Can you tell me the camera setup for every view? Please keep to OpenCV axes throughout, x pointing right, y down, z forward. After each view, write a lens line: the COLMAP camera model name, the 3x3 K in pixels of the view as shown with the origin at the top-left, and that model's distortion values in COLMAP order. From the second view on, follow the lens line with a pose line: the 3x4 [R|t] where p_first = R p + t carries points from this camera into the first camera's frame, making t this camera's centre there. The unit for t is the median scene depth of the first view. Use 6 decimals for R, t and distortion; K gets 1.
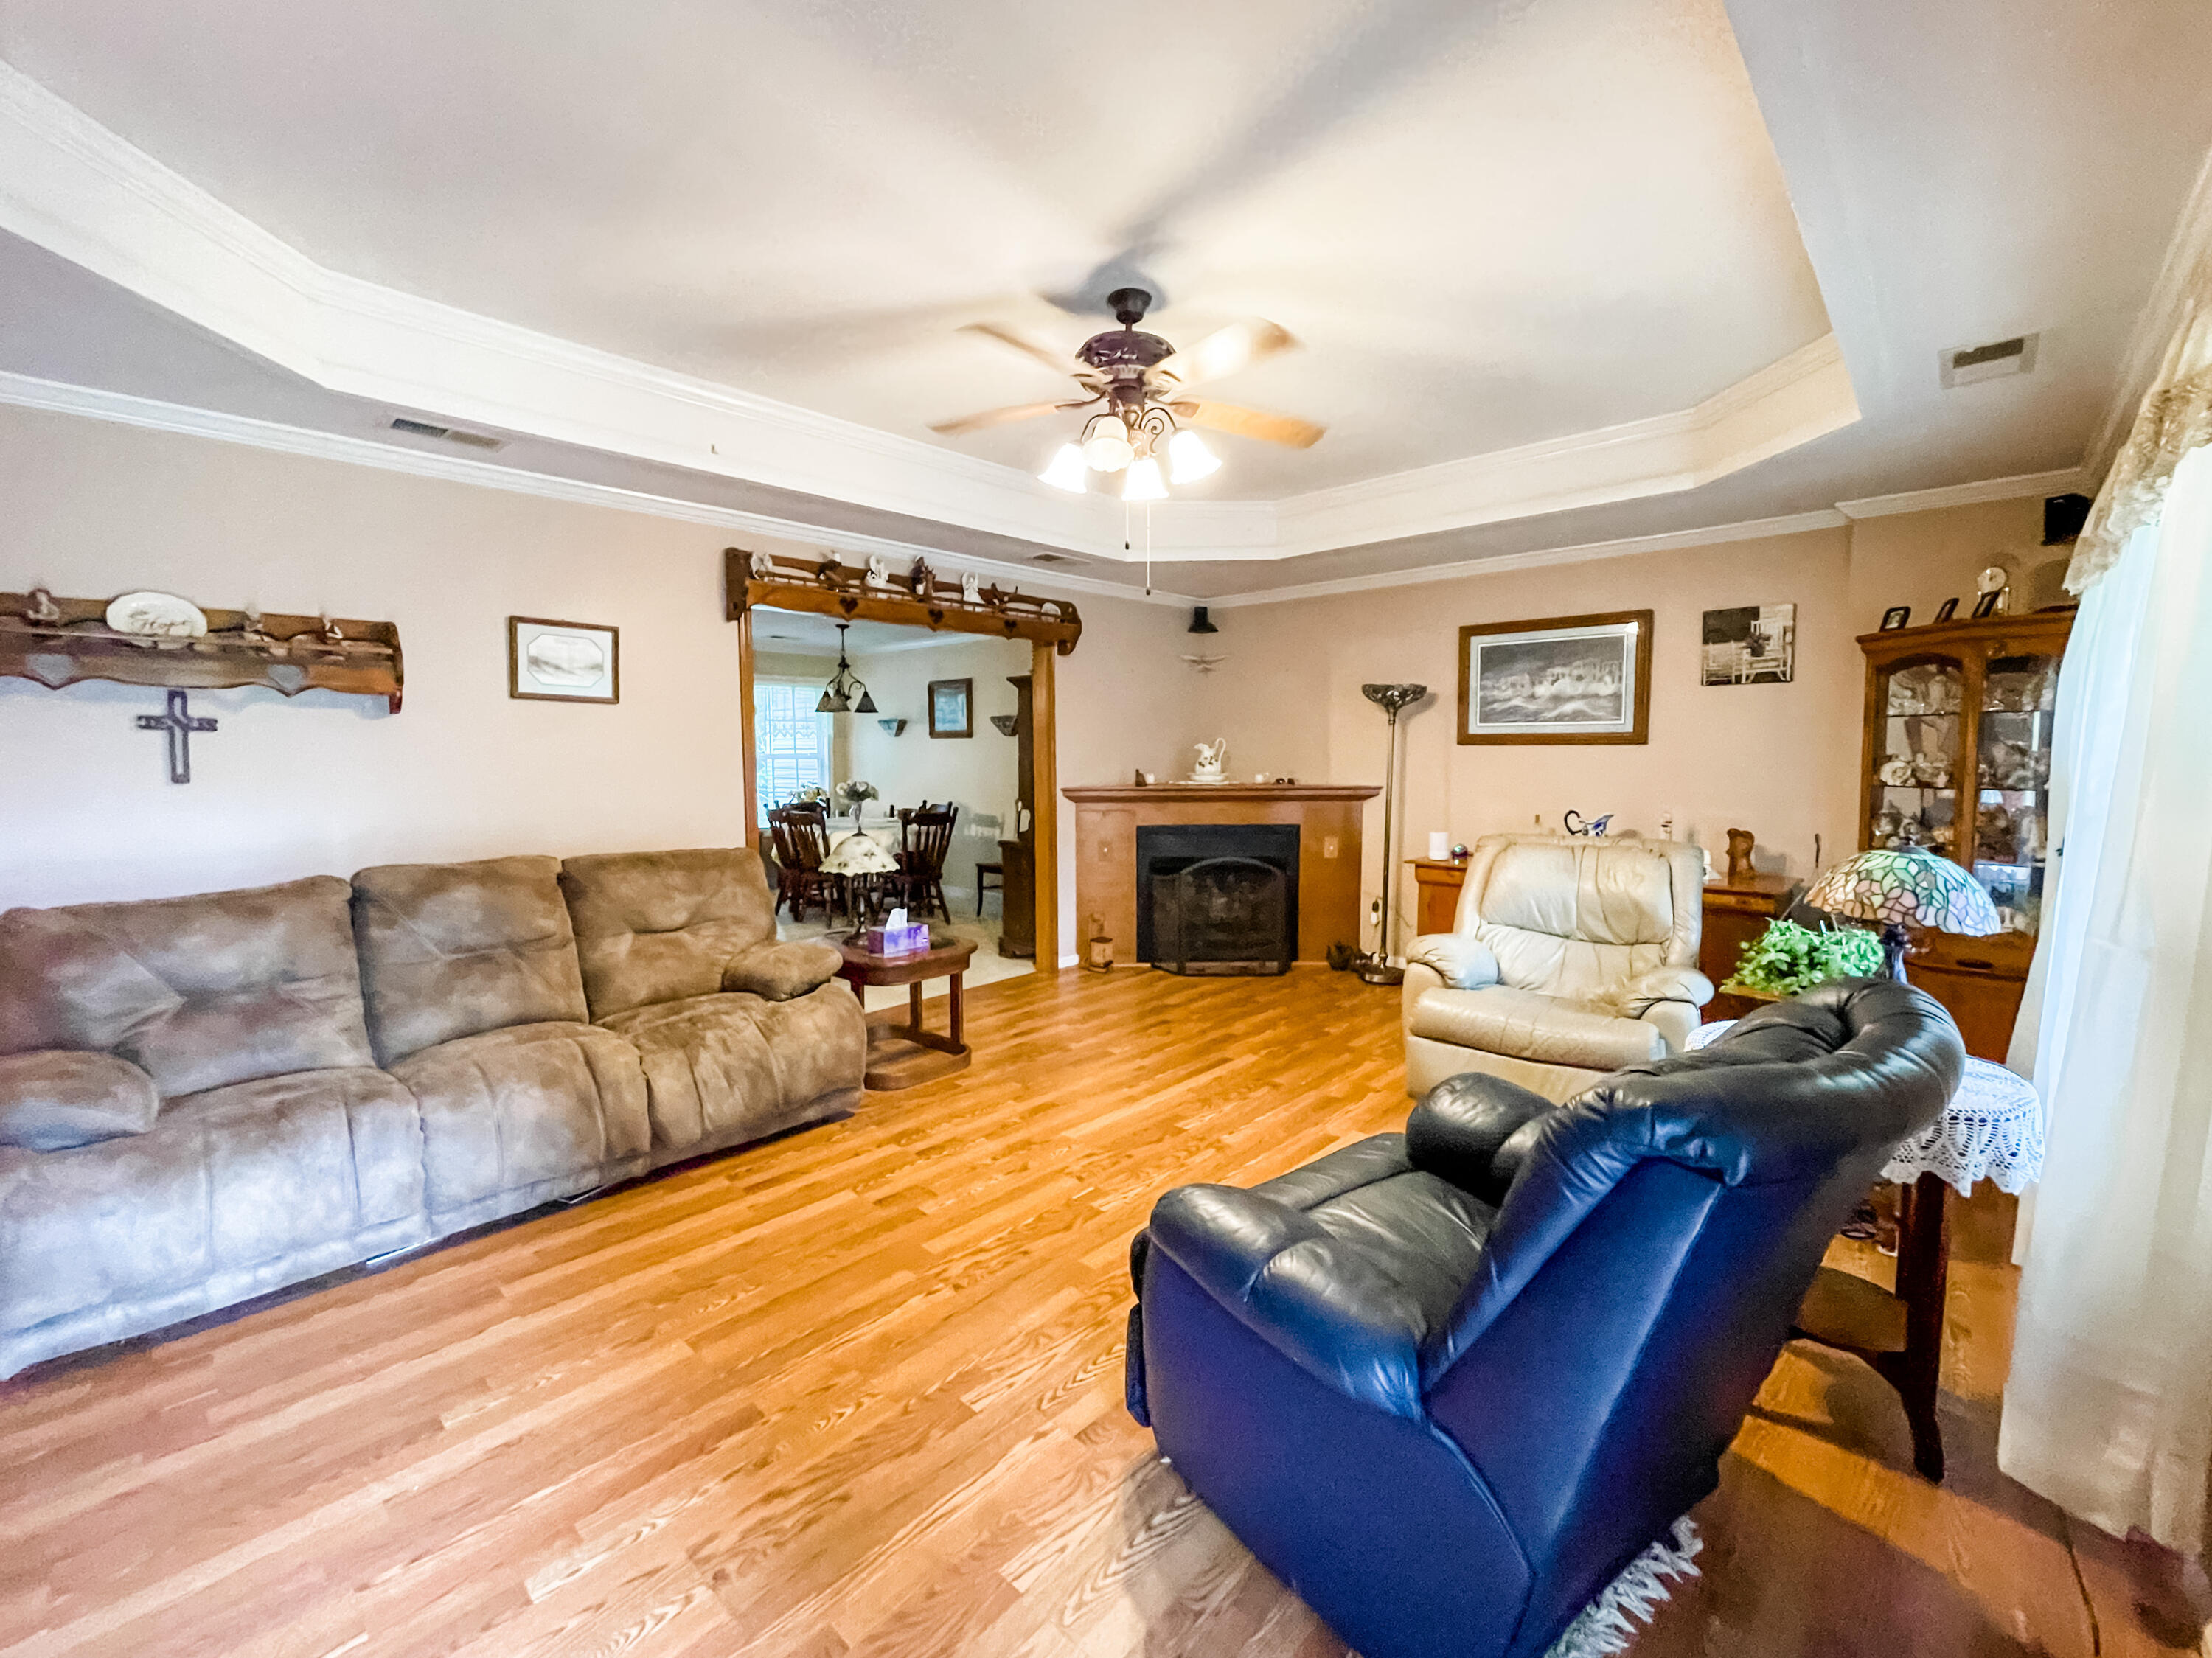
lens RADIAL K [[908.0, 0, 1109.7], [0, 908.0, 817.2], [0, 0, 1]] dist [-0.003721, -0.000468]
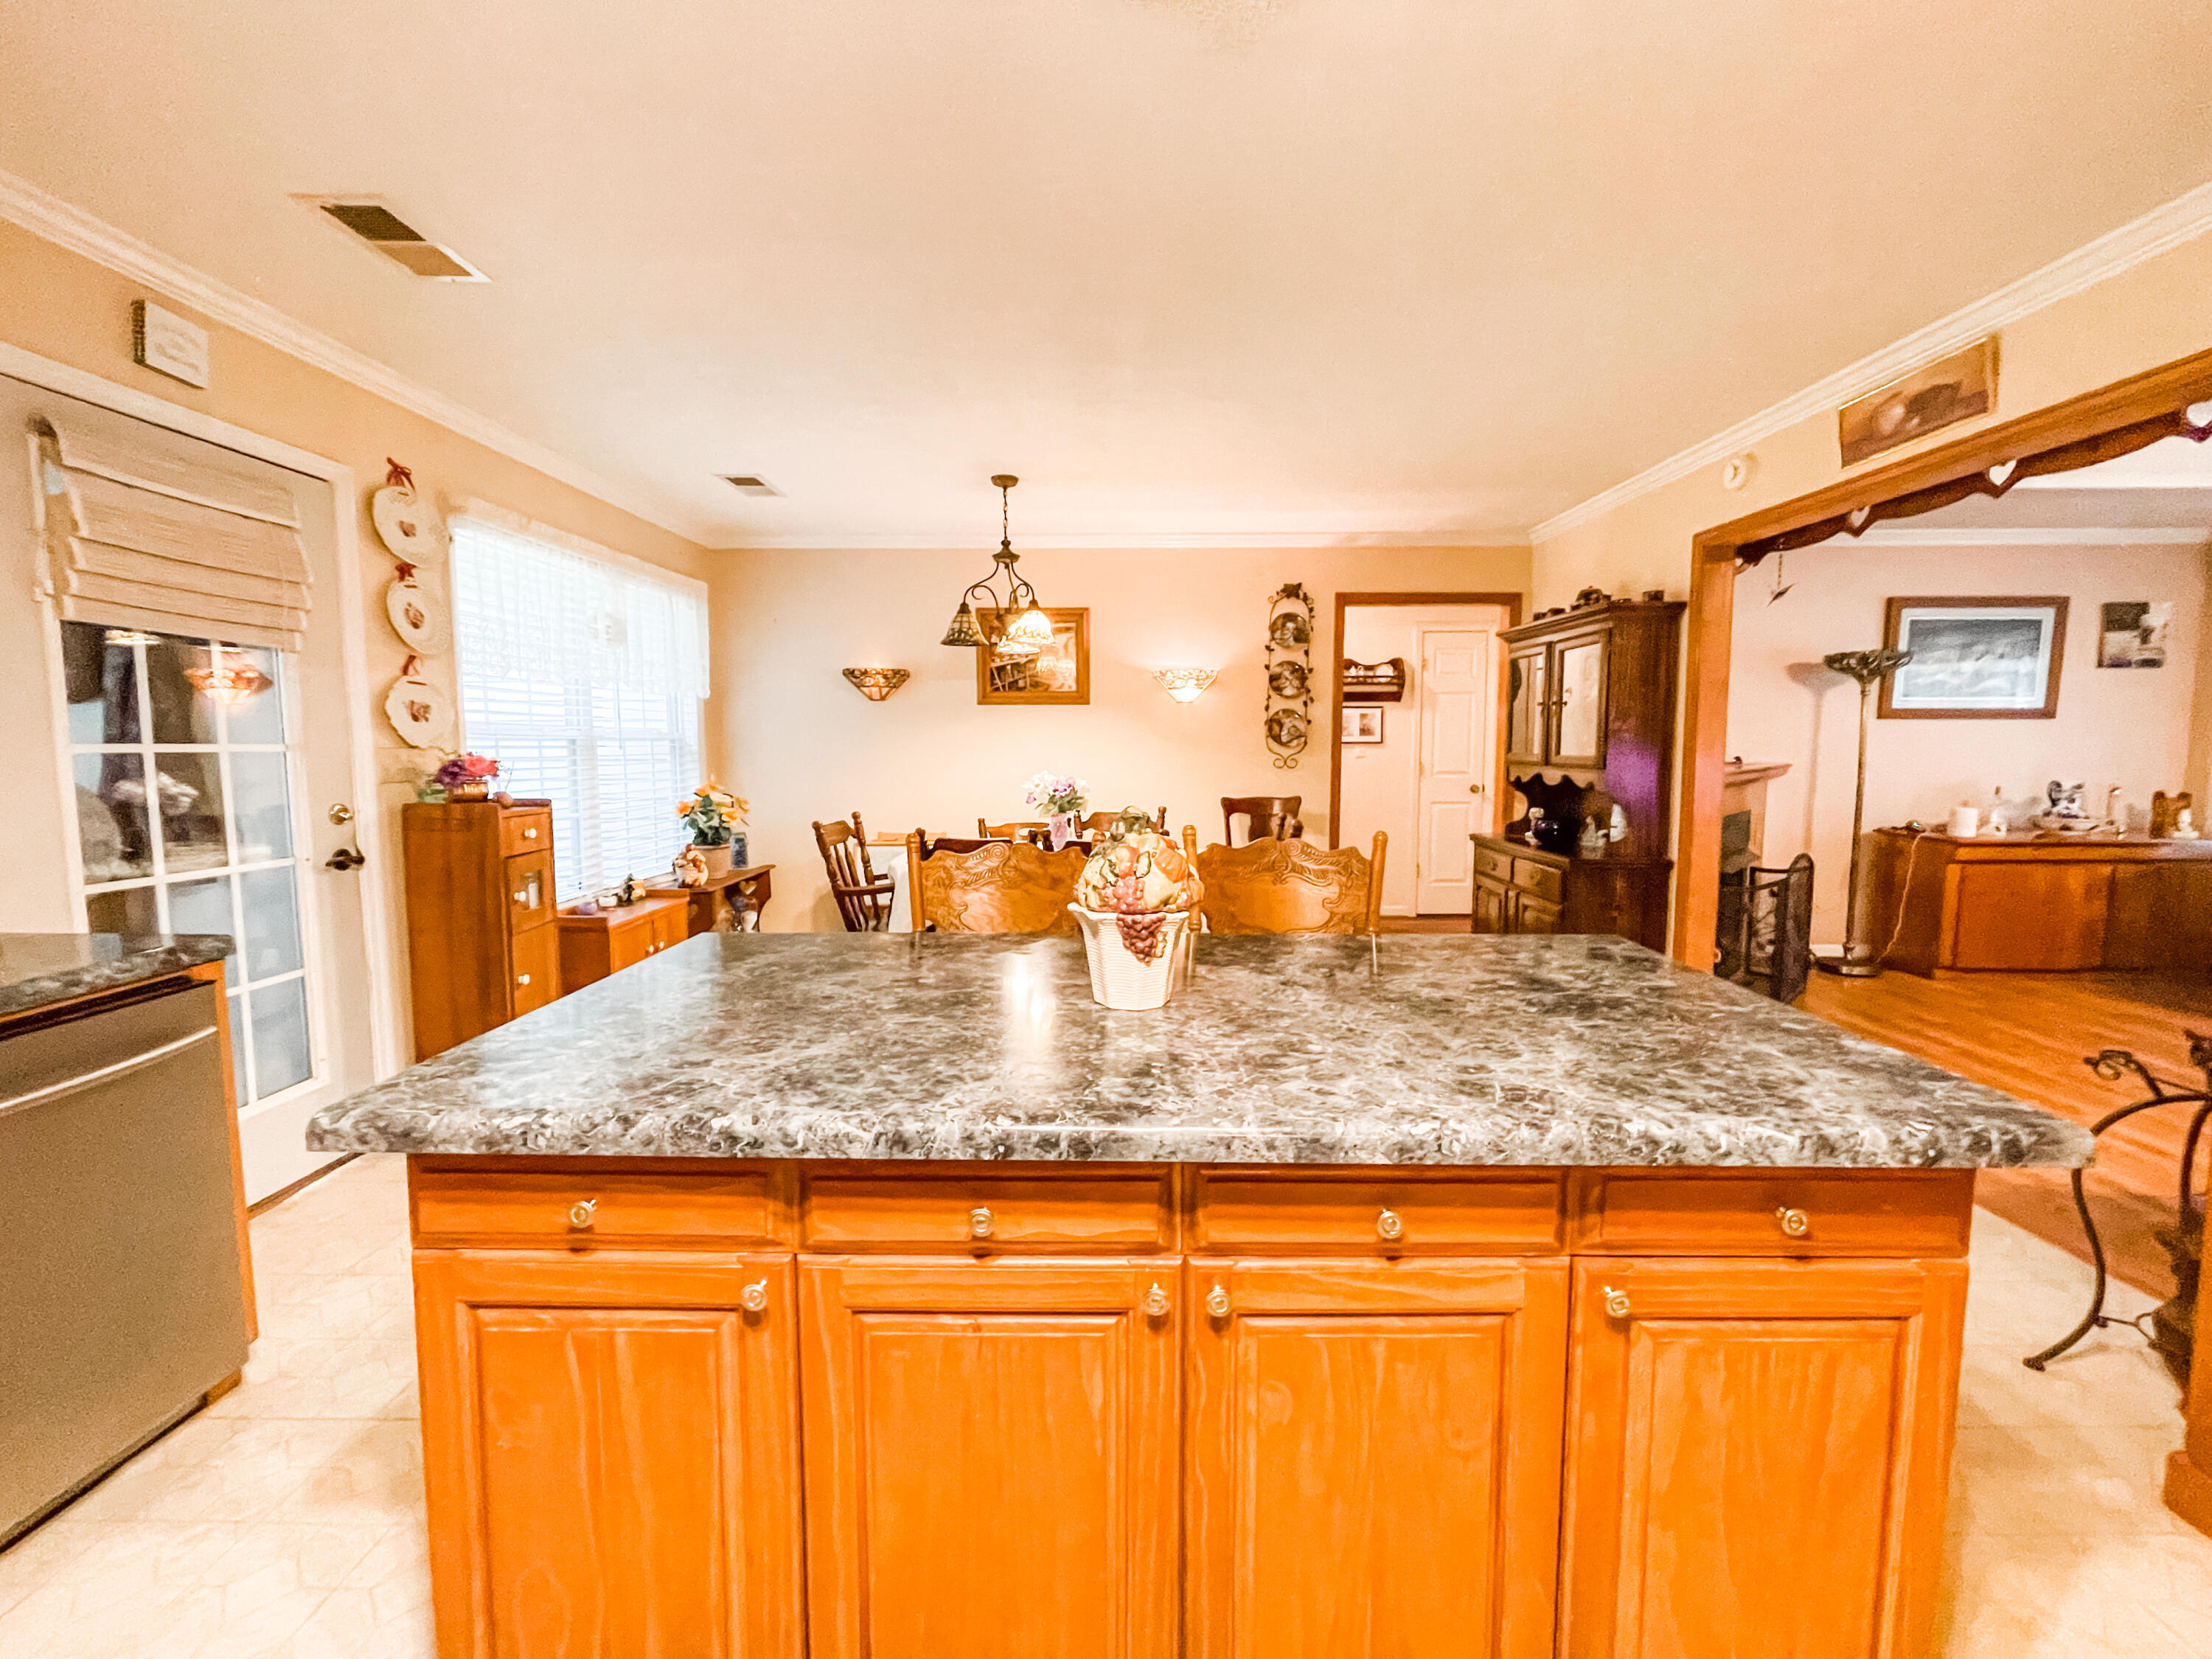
lens RADIAL K [[898.4, 0, 1122.2], [0, 898.4, 814.6], [0, 0, 1]] dist [-0.001860, -0.000082]
pose [[0.741596, -0.051903, 0.668836, -0.950472], [0.048807, 0.998535, 0.023372, -0.042323], [-0.669069, 0.015311, 0.743042, 0.904442]]
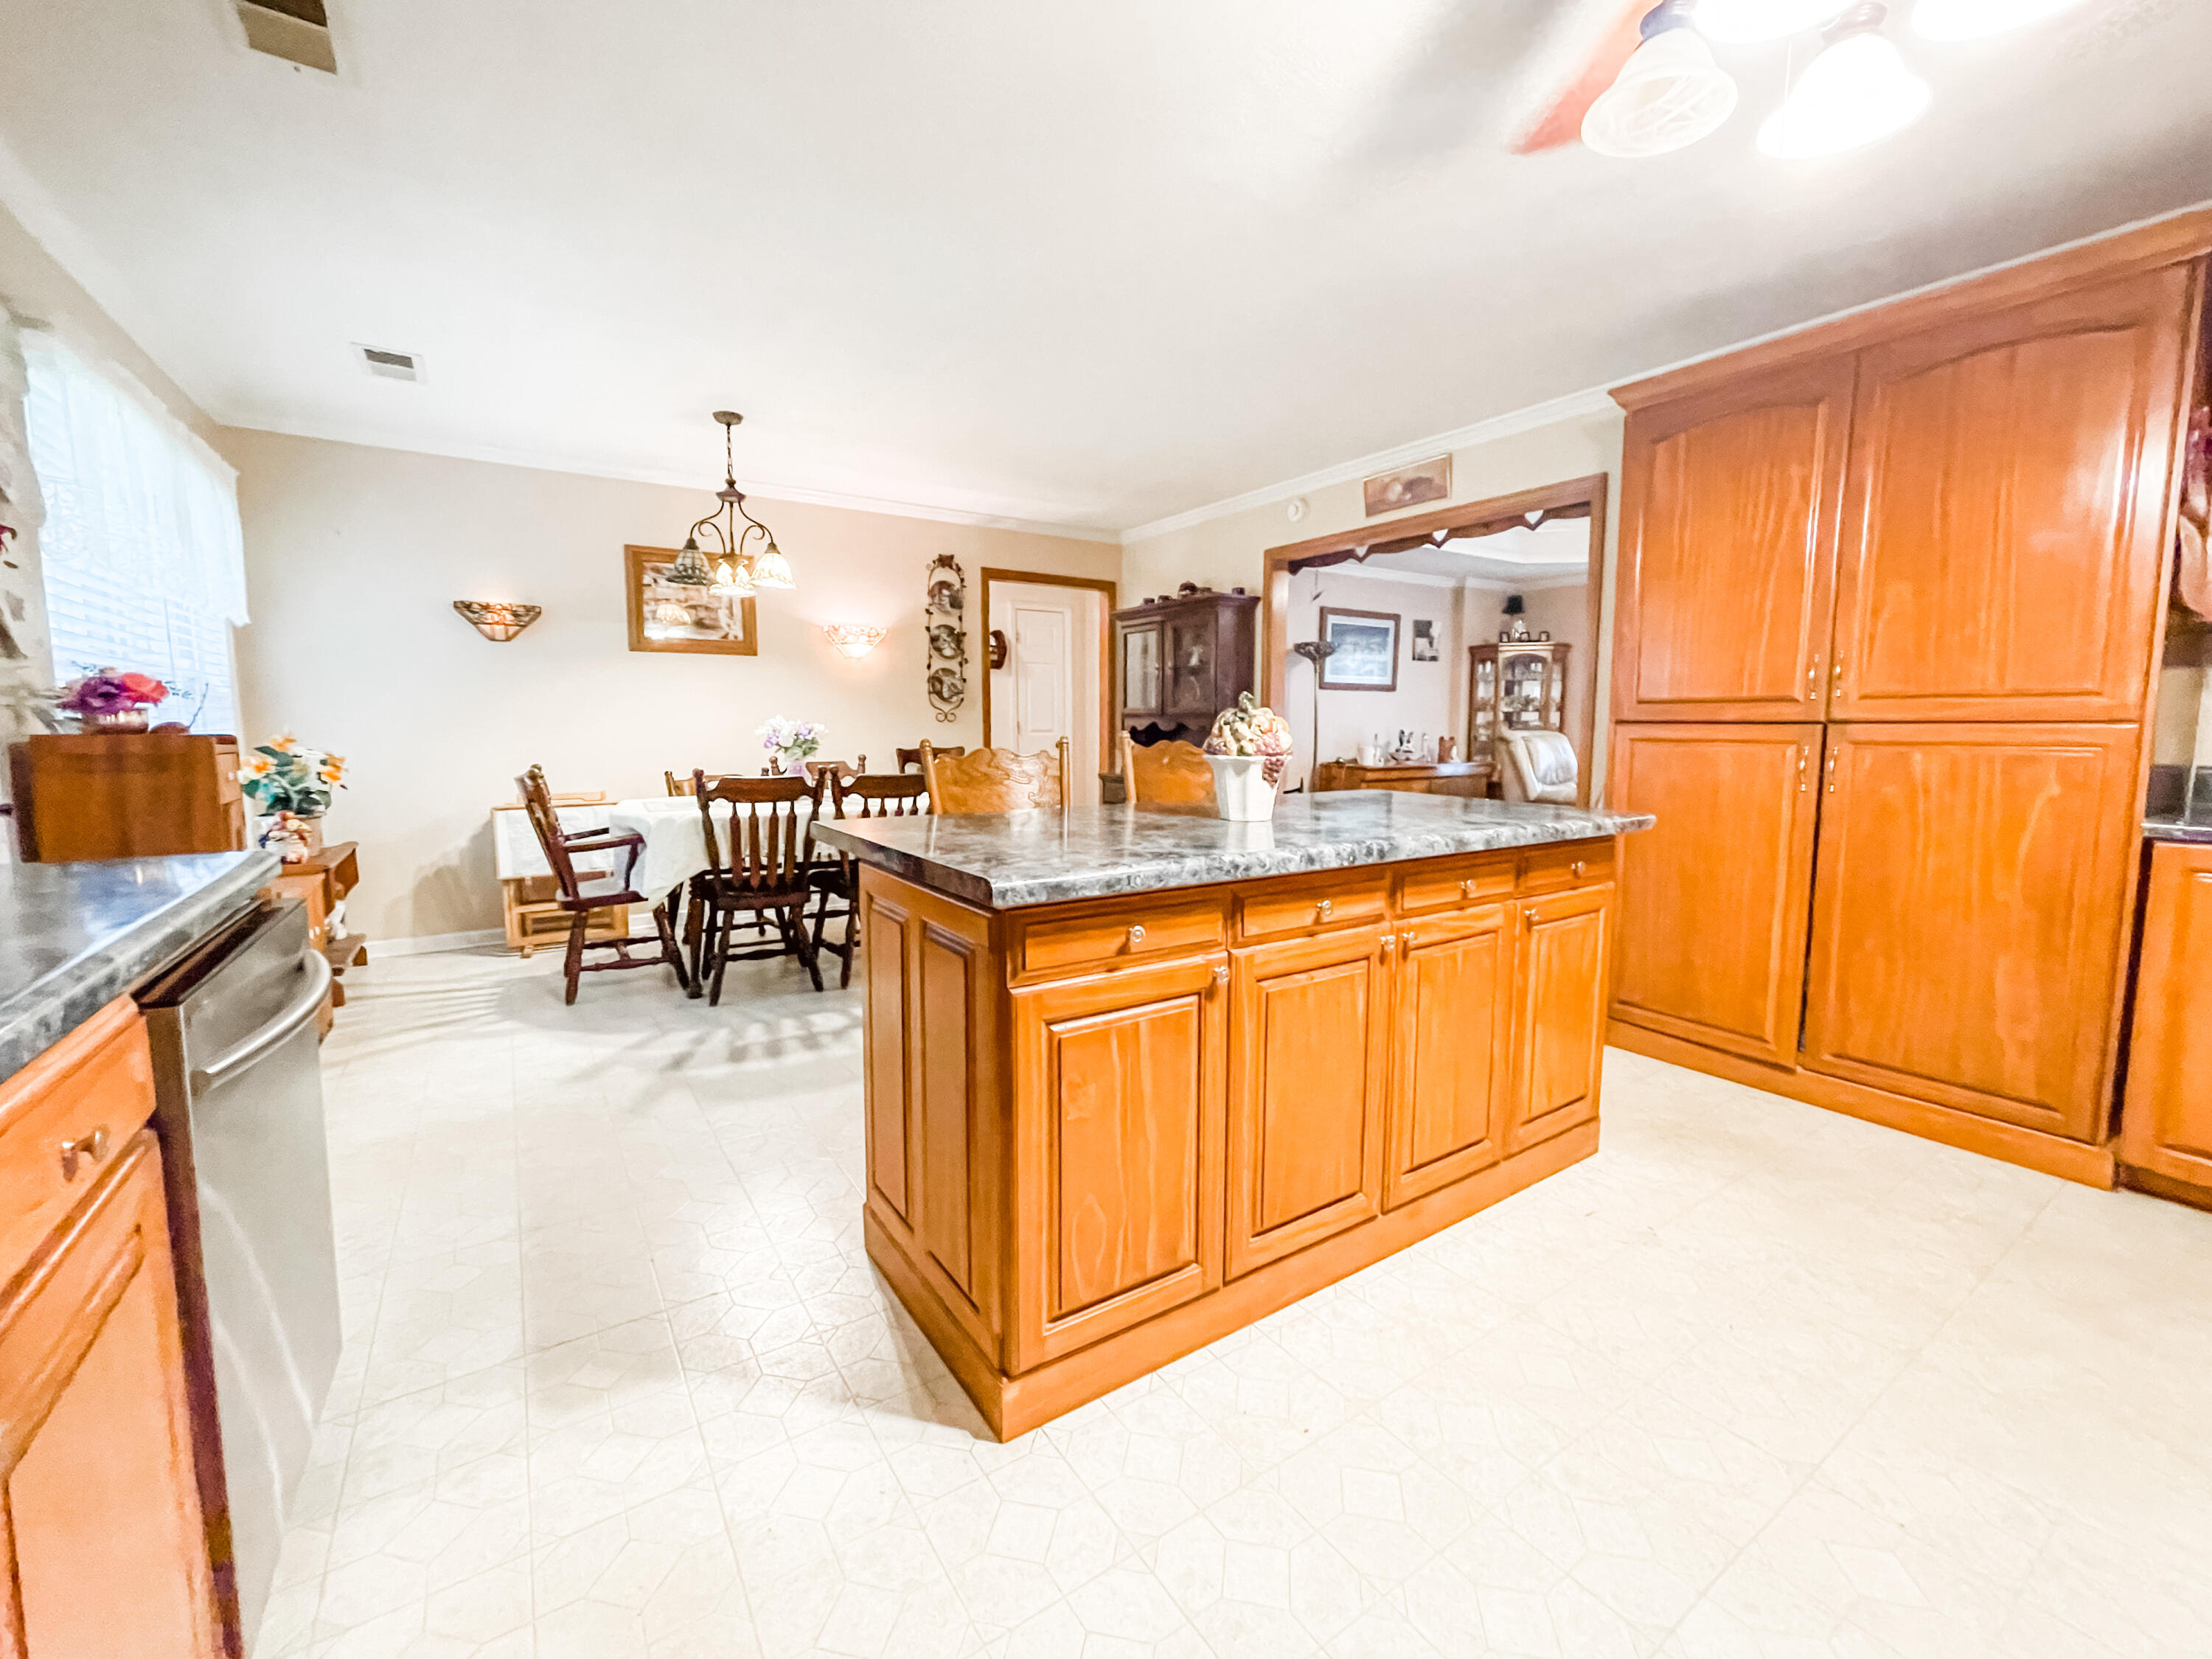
lens RADIAL K [[908.1, 0, 1109.7], [0, 908.1, 817.7], [0, 0, 1]] dist [-0.003721, -0.000468]
pose [[0.231537, -0.094156, 0.968259, -1.211220], [0.073200, 0.994170, 0.079171, -0.015859], [-0.970068, 0.052545, 0.237079, 1.080656]]
